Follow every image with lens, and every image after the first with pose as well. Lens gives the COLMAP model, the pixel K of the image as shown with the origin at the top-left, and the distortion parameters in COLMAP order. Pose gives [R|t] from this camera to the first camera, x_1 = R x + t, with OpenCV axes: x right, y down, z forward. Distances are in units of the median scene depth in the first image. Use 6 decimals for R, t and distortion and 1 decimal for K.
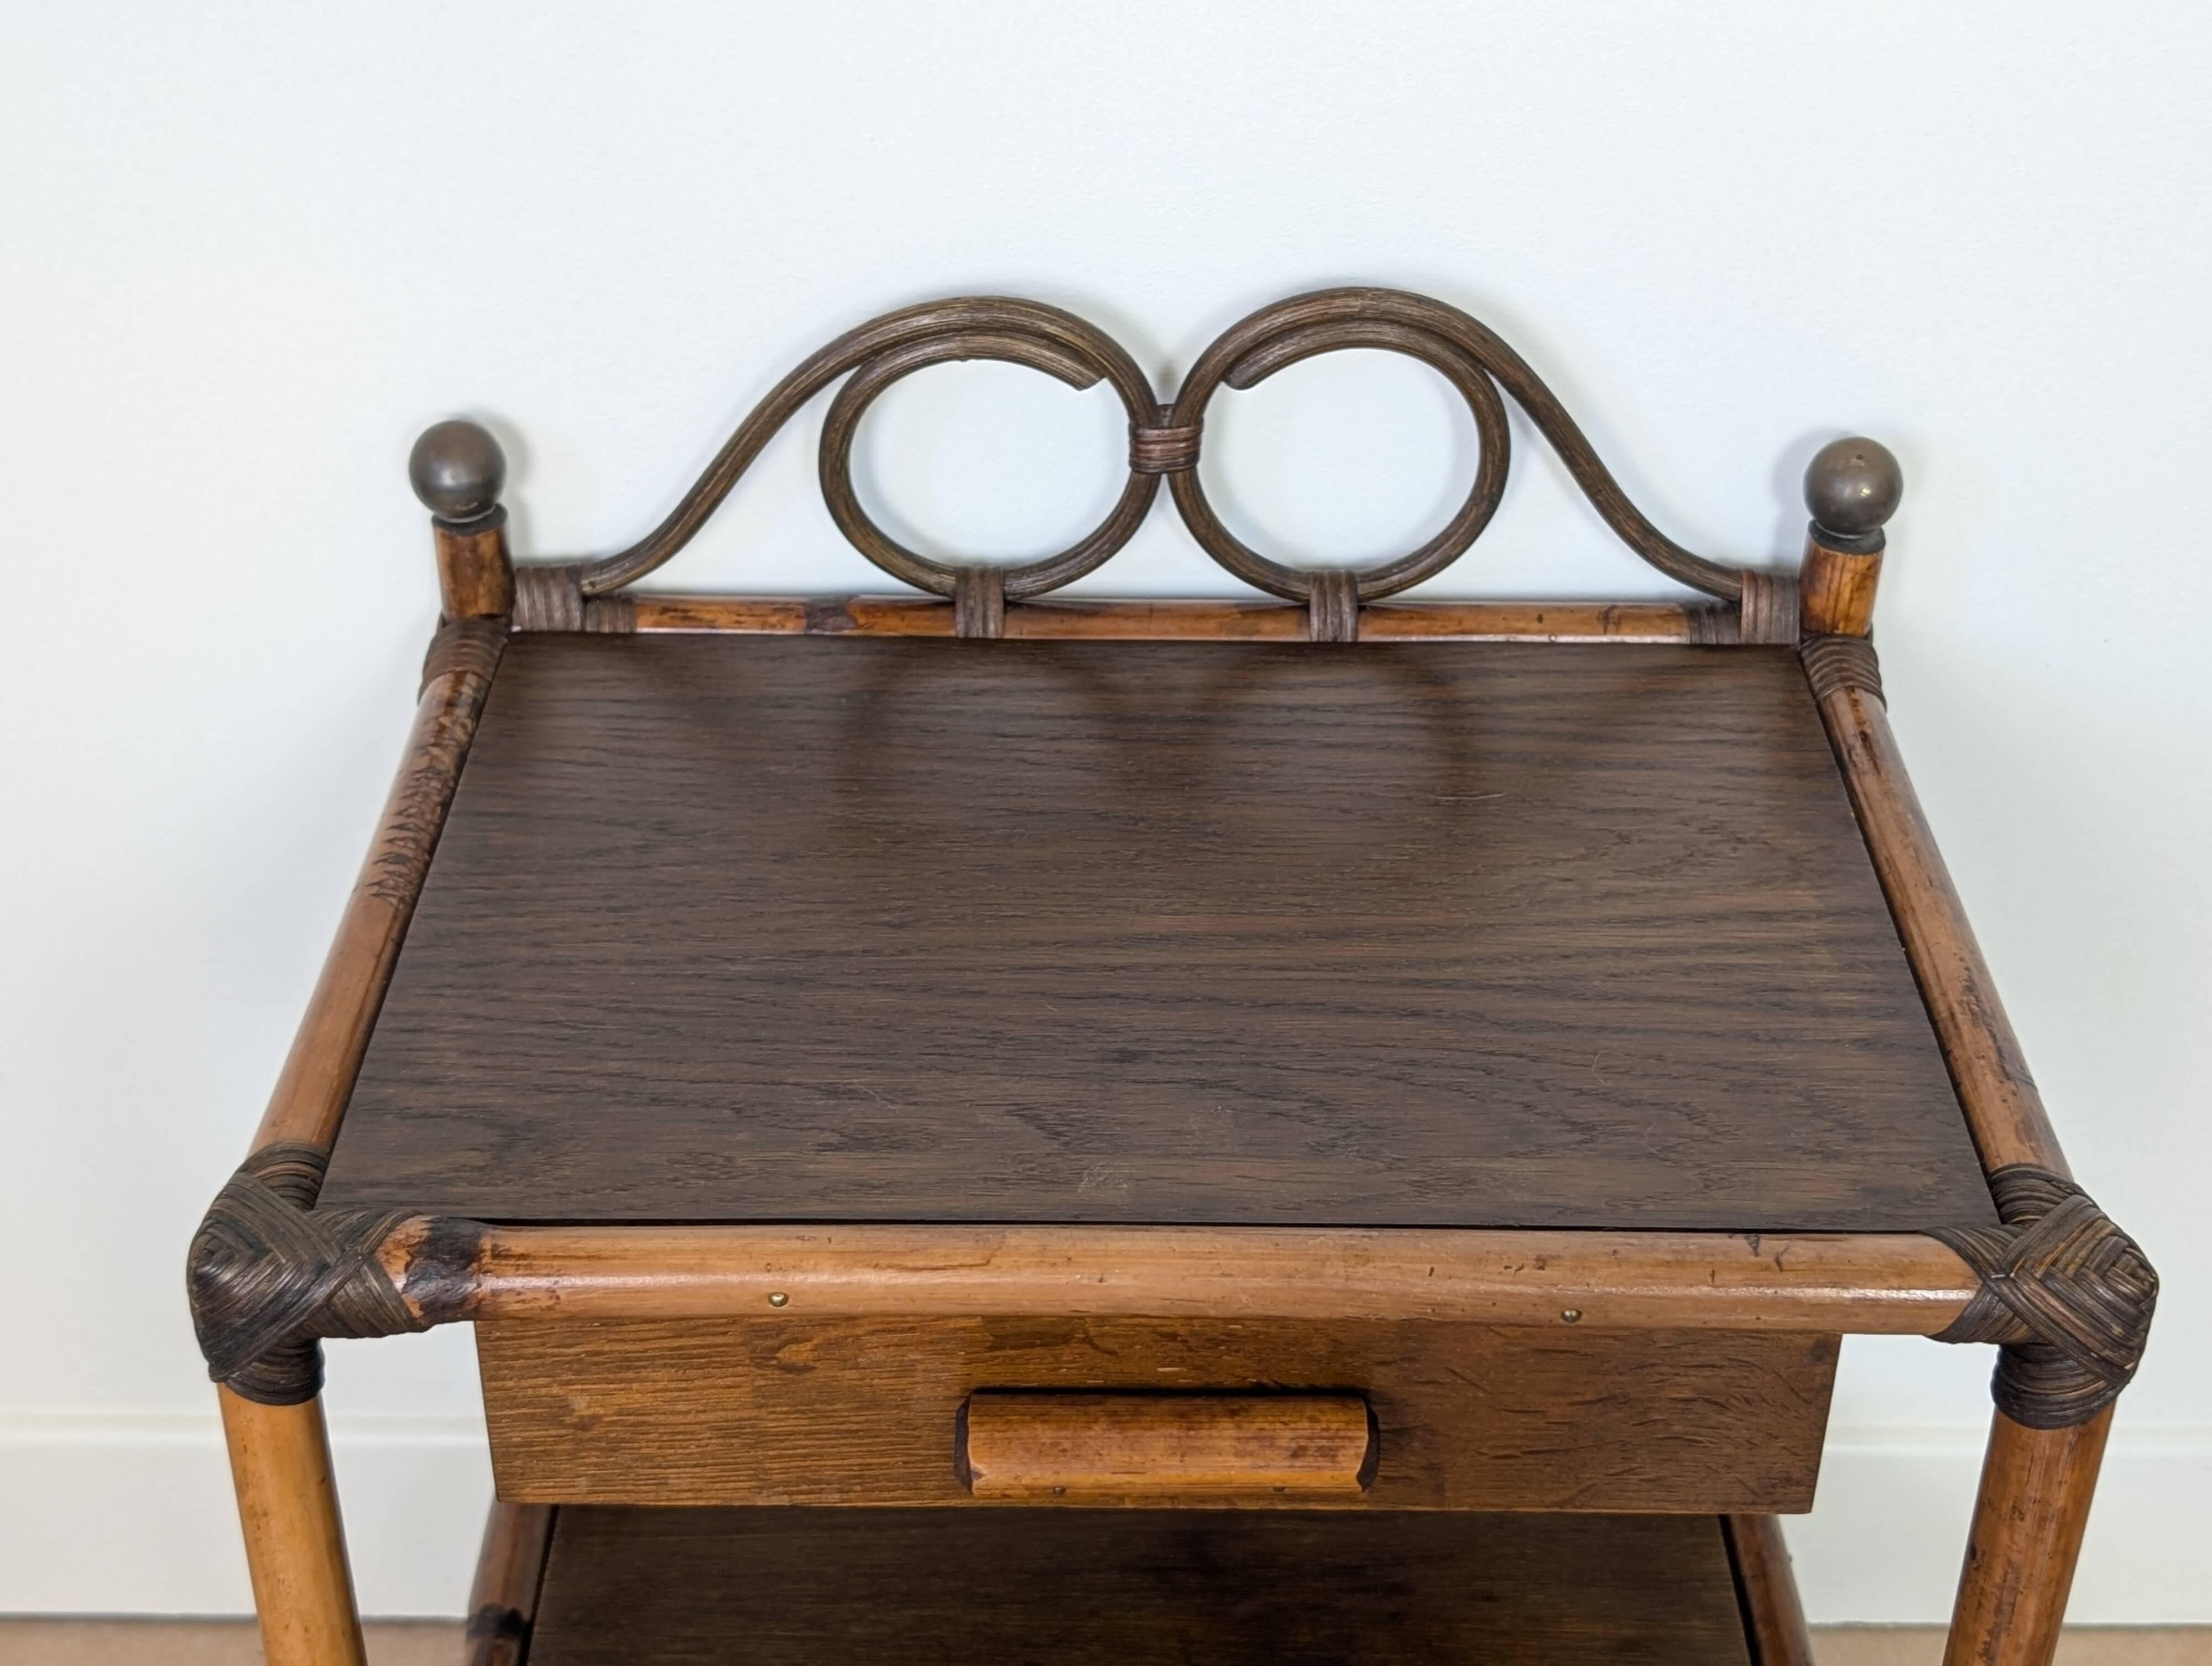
lens RADIAL K [[3112.8, 0, 1099.0], [0, 3112.8, 822.5], [0, 0, 1]] dist [0.043569, 0.000000]
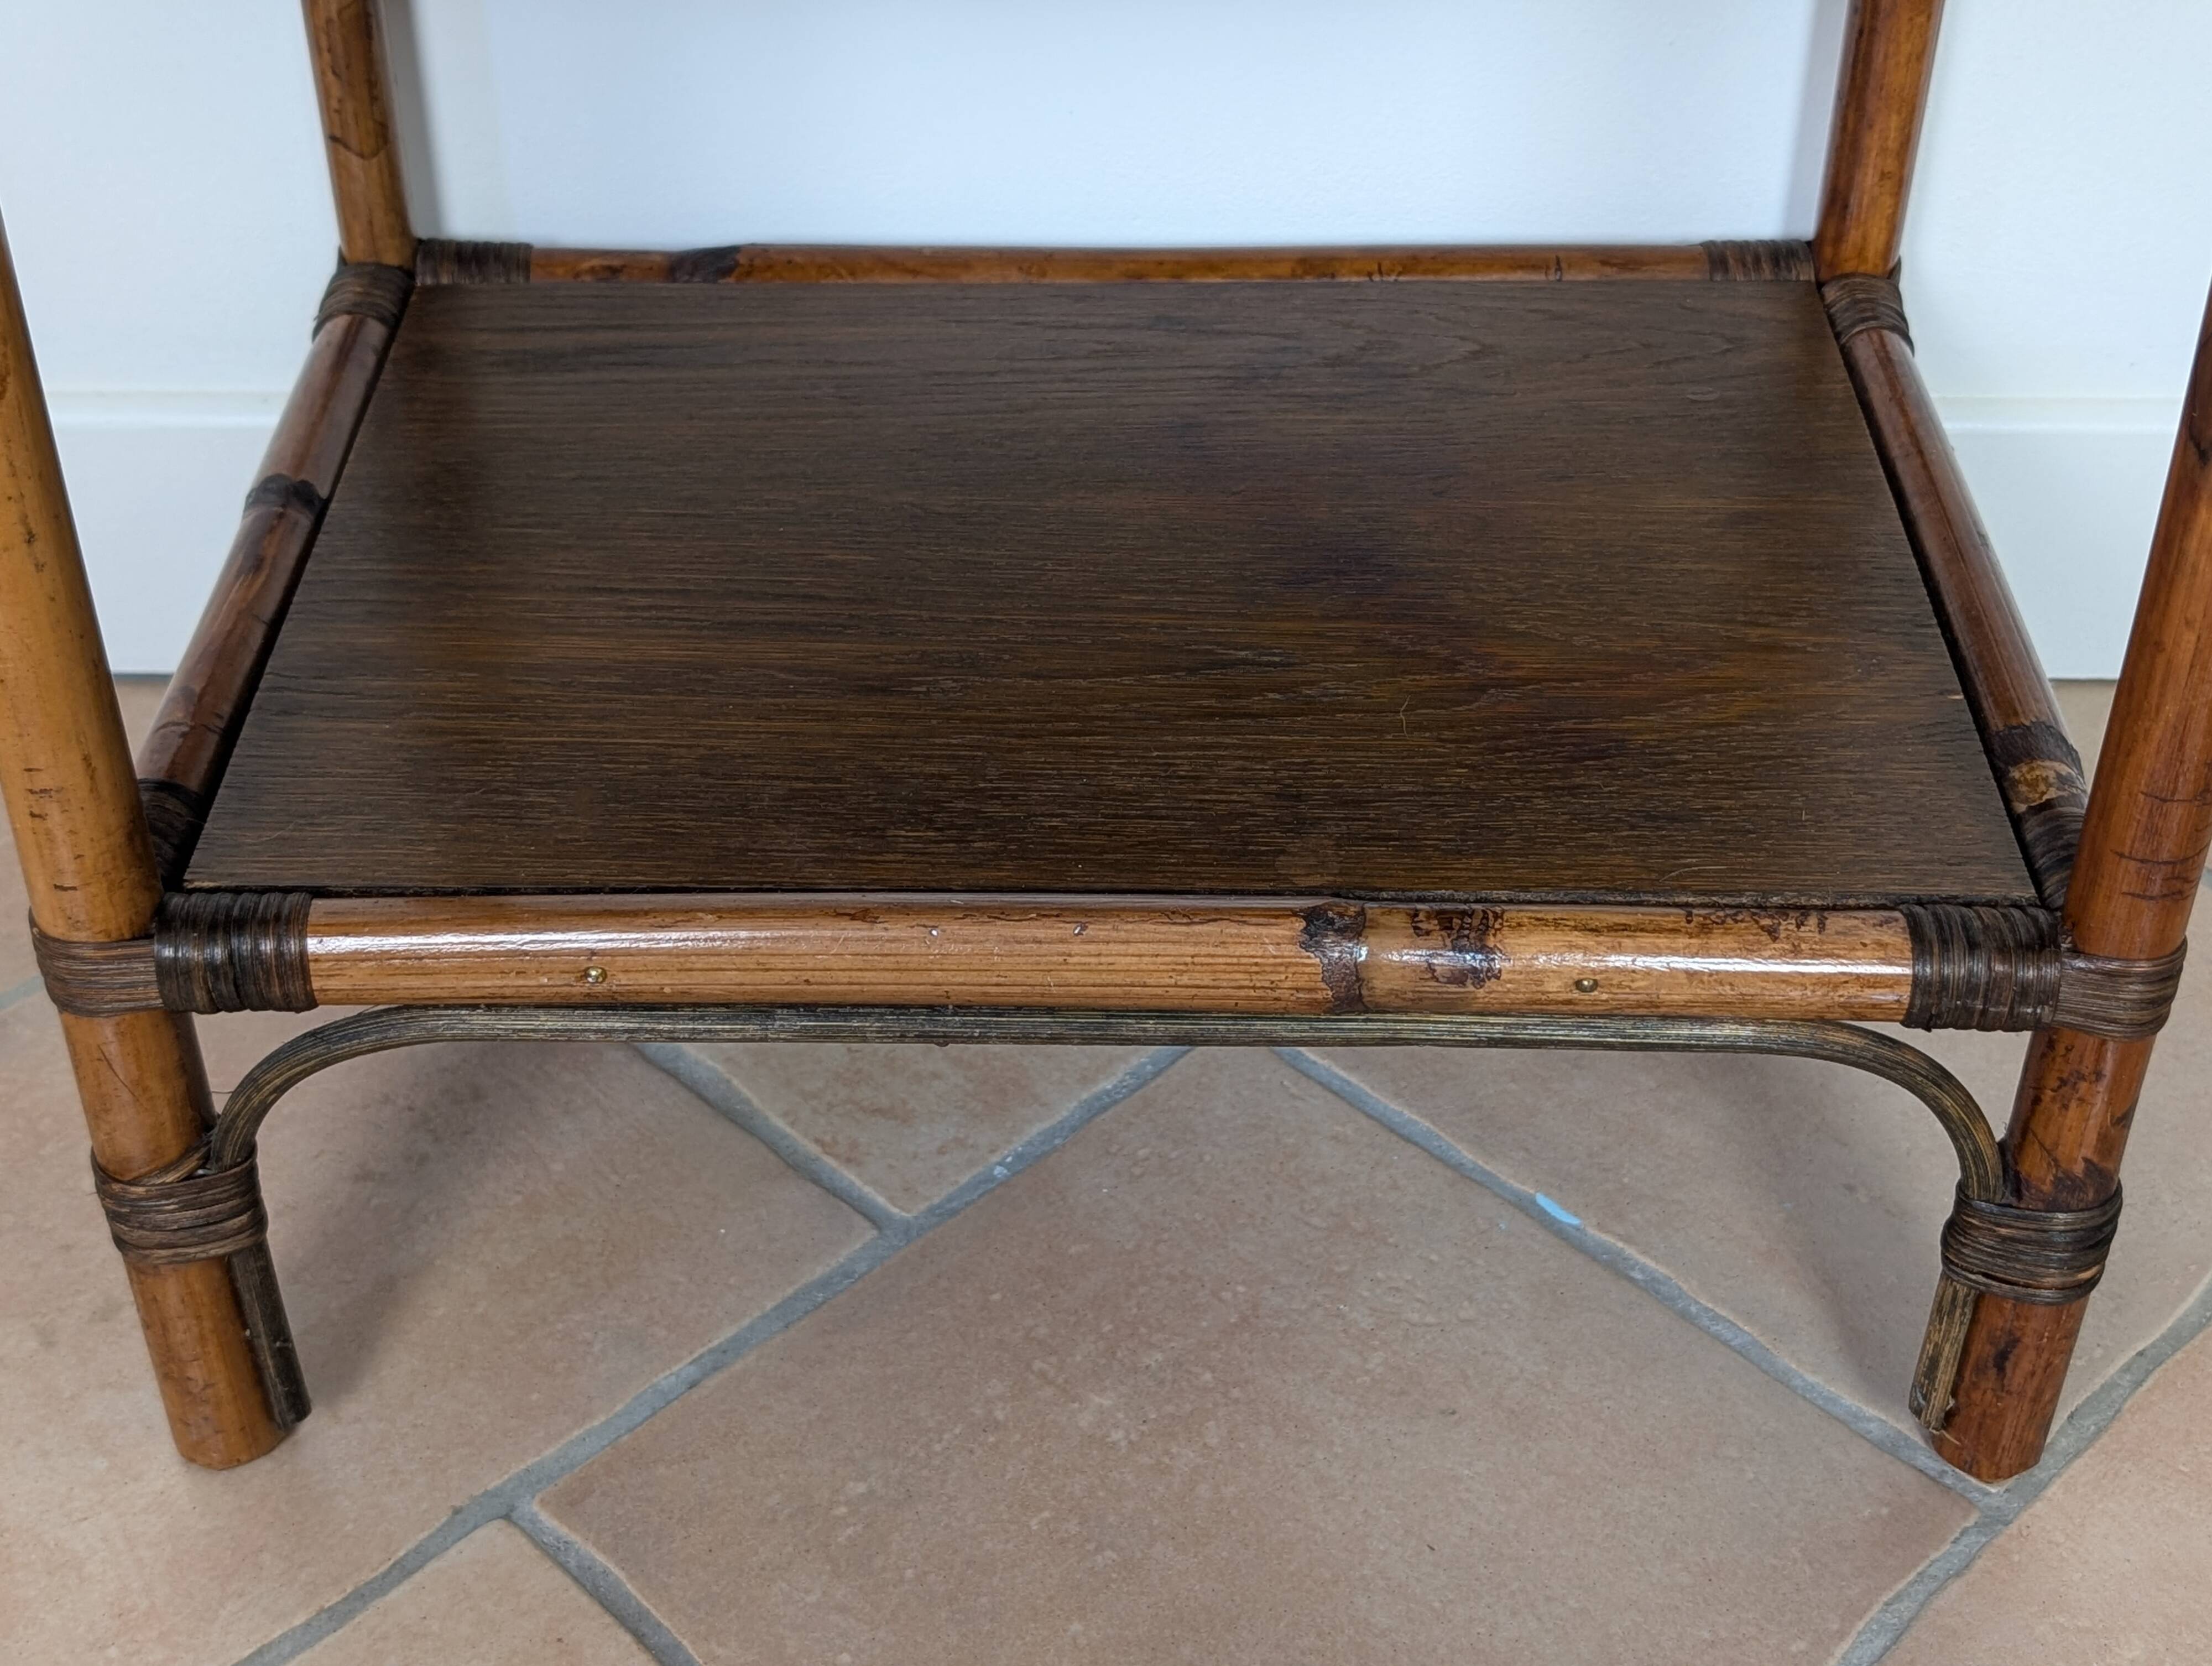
lens RADIAL K [[3112.8, 0, 1079.5], [0, 3112.8, 808.8], [0, 0, 1]] dist [0.043569, 0.000000]
pose [[0.999869, -0.002443, -0.015994, 0.022018], [0.003648, 0.997122, 0.075728, 0.345412], [0.015763, -0.075777, 0.997000, 0.281776]]
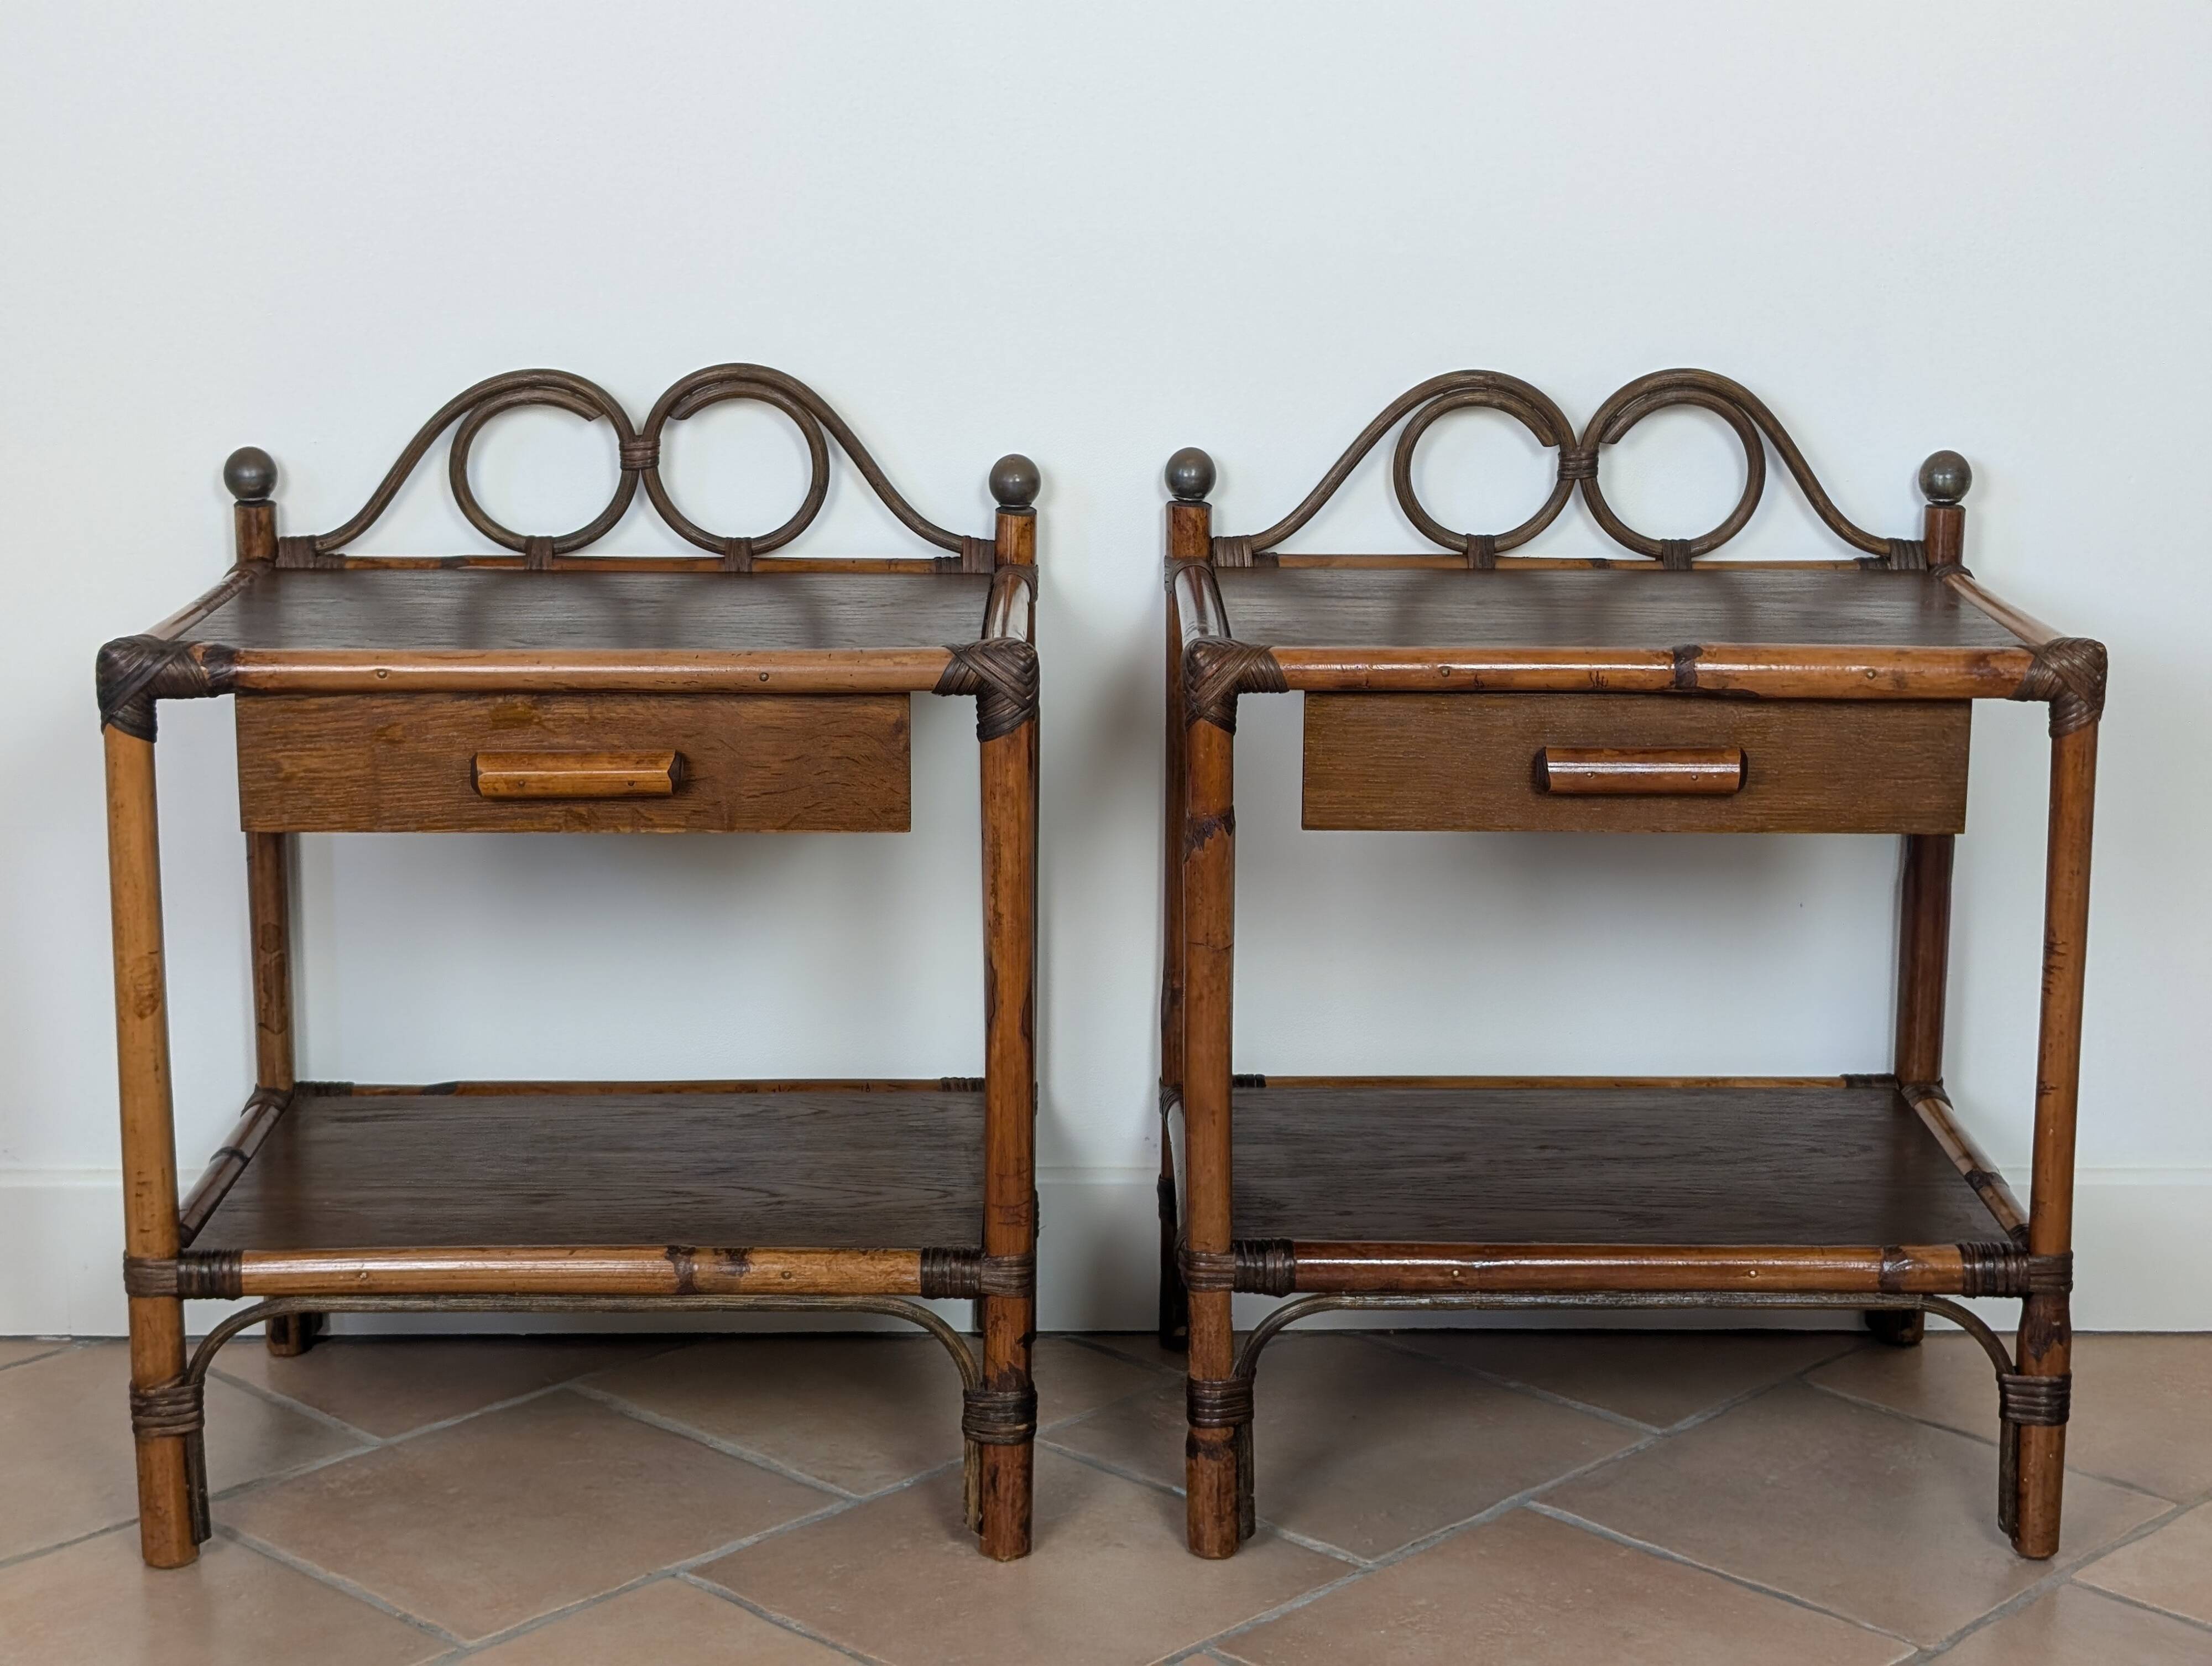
lens RADIAL K [[3856.4, 0, 1203.0], [0, 3856.4, 827.0], [0, 0, 1]] dist [0.026934, 0.000000]
pose [[0.999179, -0.006560, 0.039991, 0.301138], [0.020350, 0.934591, -0.355141, 1.037201], [-0.035045, 0.355664, 0.933957, -1.228588]]
